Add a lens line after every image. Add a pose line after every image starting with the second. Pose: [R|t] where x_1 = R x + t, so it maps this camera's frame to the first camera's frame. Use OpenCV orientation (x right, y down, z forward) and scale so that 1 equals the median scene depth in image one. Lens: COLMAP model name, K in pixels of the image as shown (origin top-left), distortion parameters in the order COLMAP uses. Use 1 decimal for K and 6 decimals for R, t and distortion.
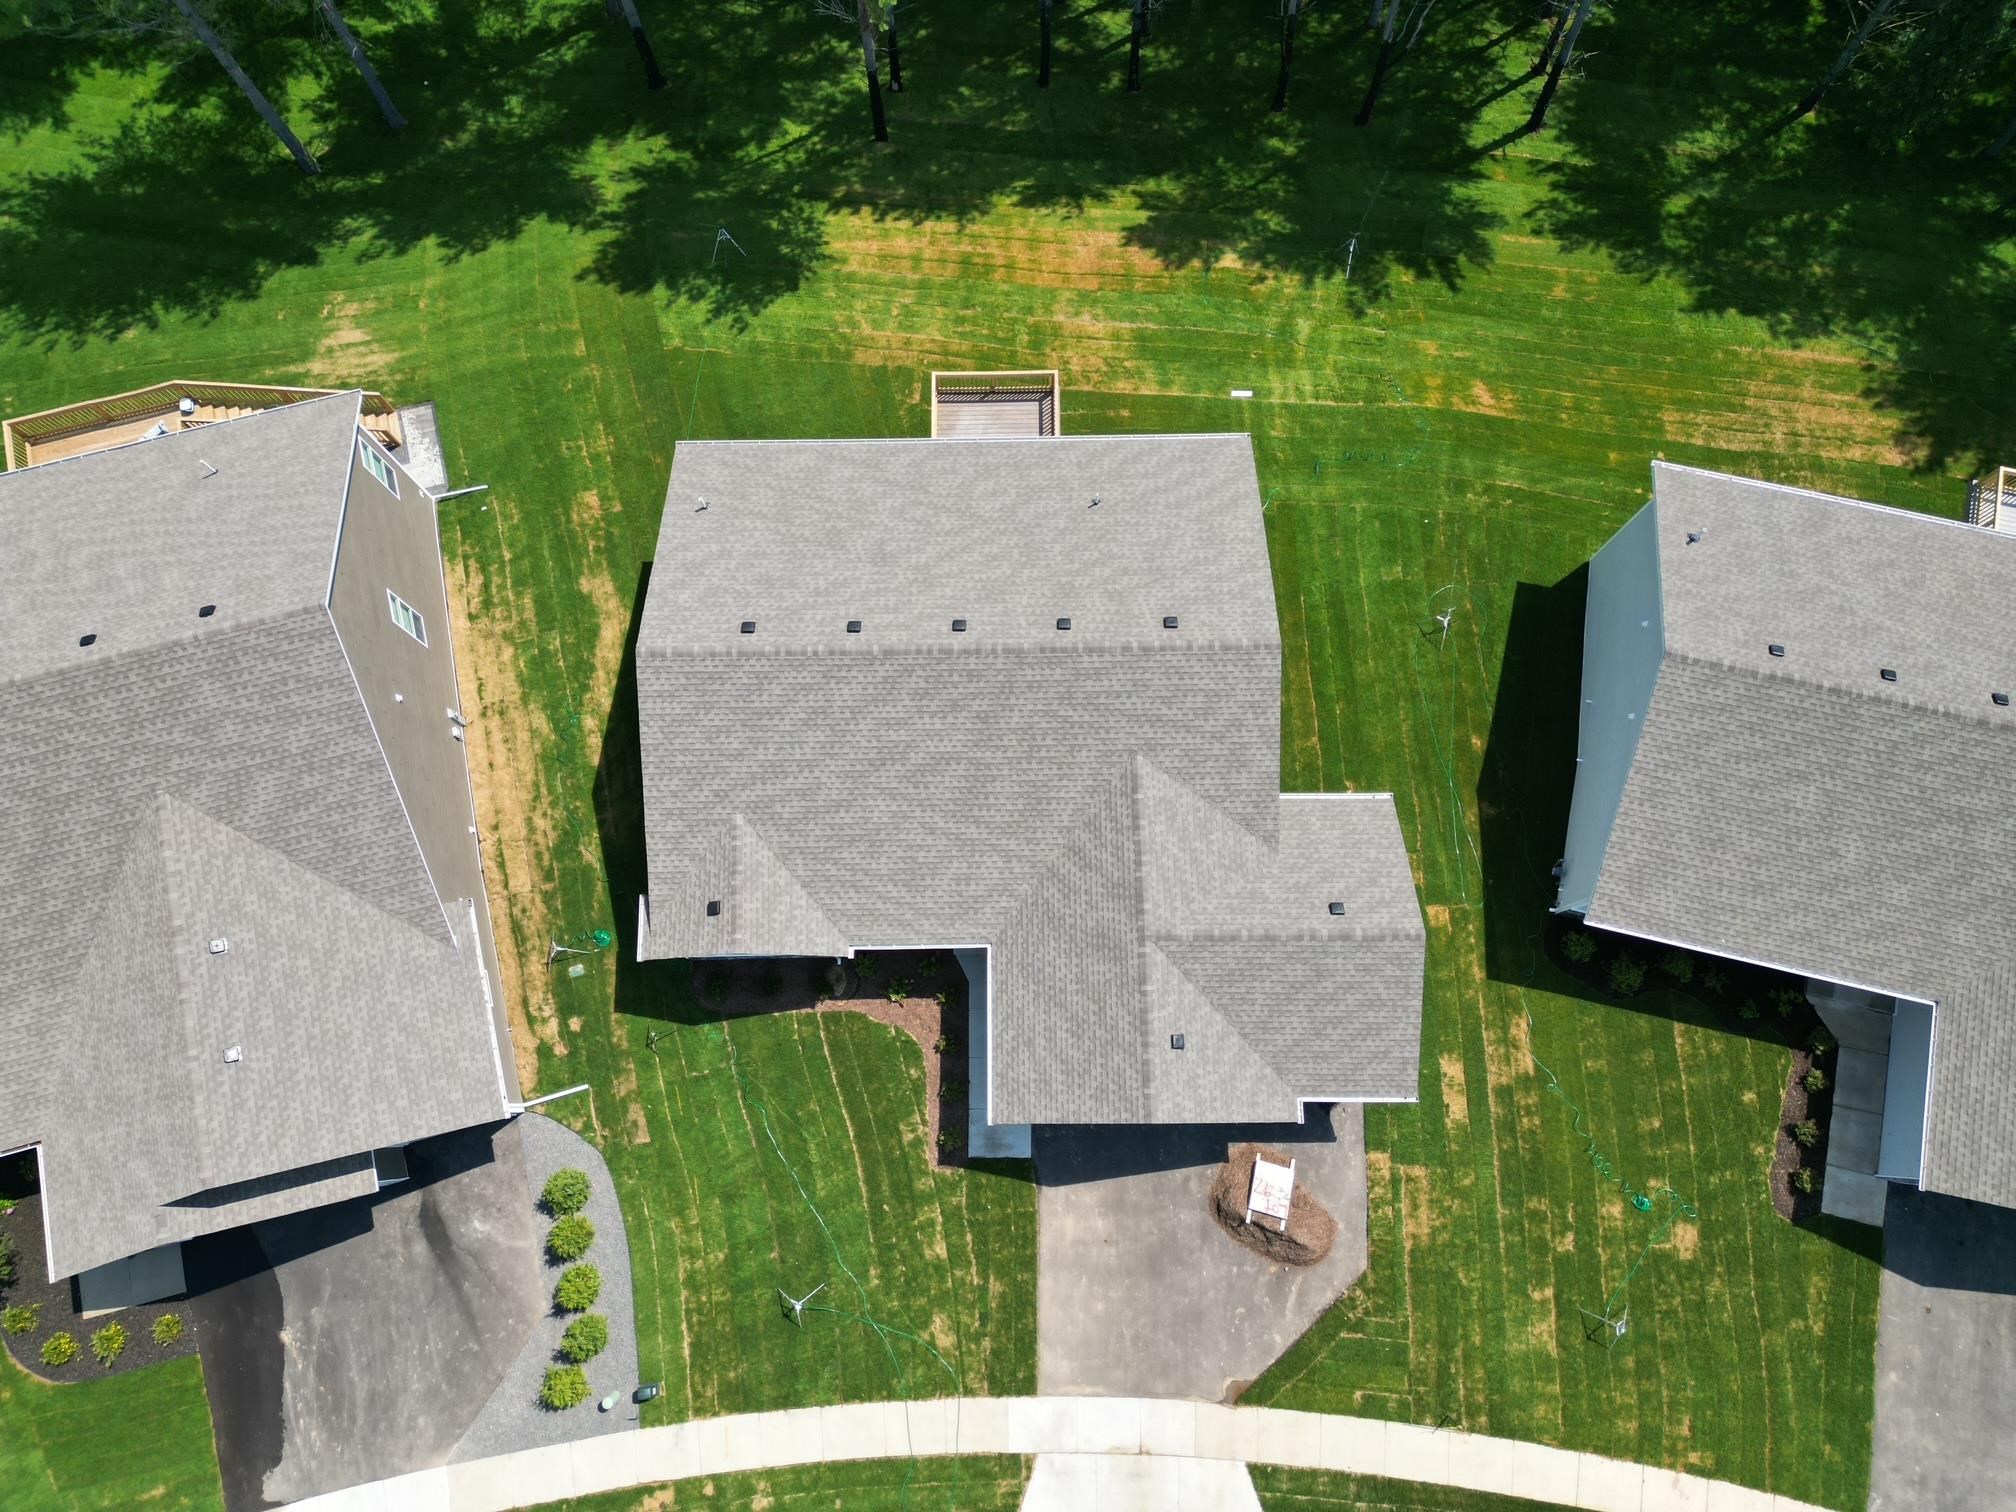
lens RADIAL K [[1418.1, 0, 1008.0], [0, 1418.1, 756.0], [0, 0, 1]] dist [0.073944, -0.071897]
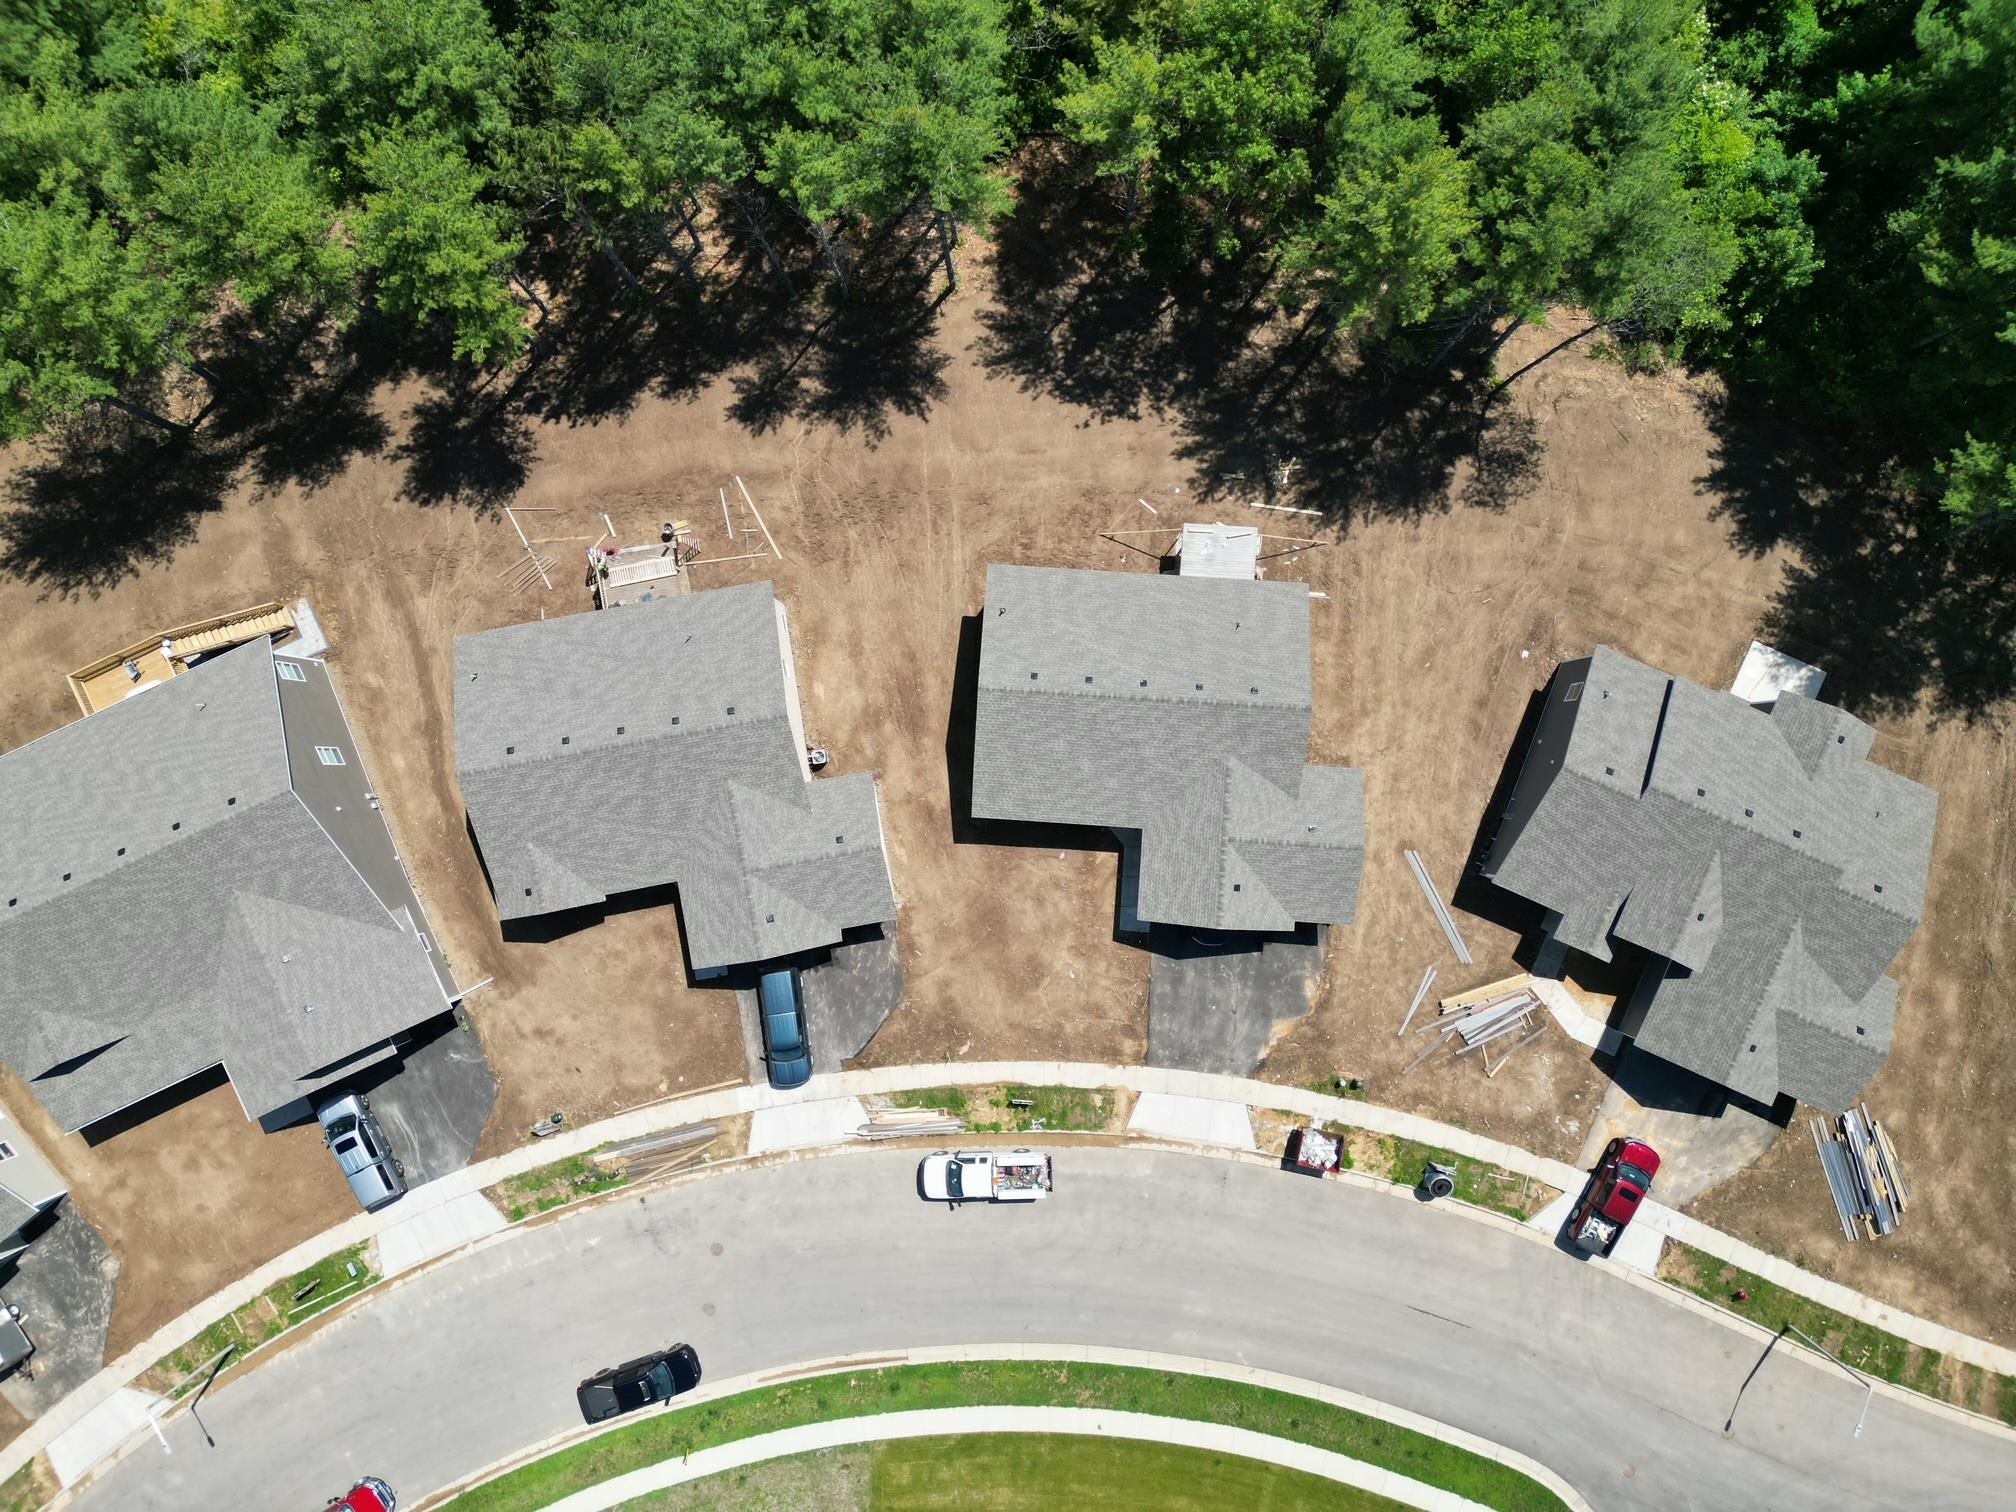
lens RADIAL K [[1352.7, 0, 1013.4], [0, 1352.7, 788.0], [0, 0, 1]] dist [0.077164, -0.054312]
pose [[0.985284, -0.170801, -0.006475, 0.483696], [0.168959, 0.967533, 0.187970, -0.271008], [-0.025840, -0.186298, 0.982153, -0.828719]]
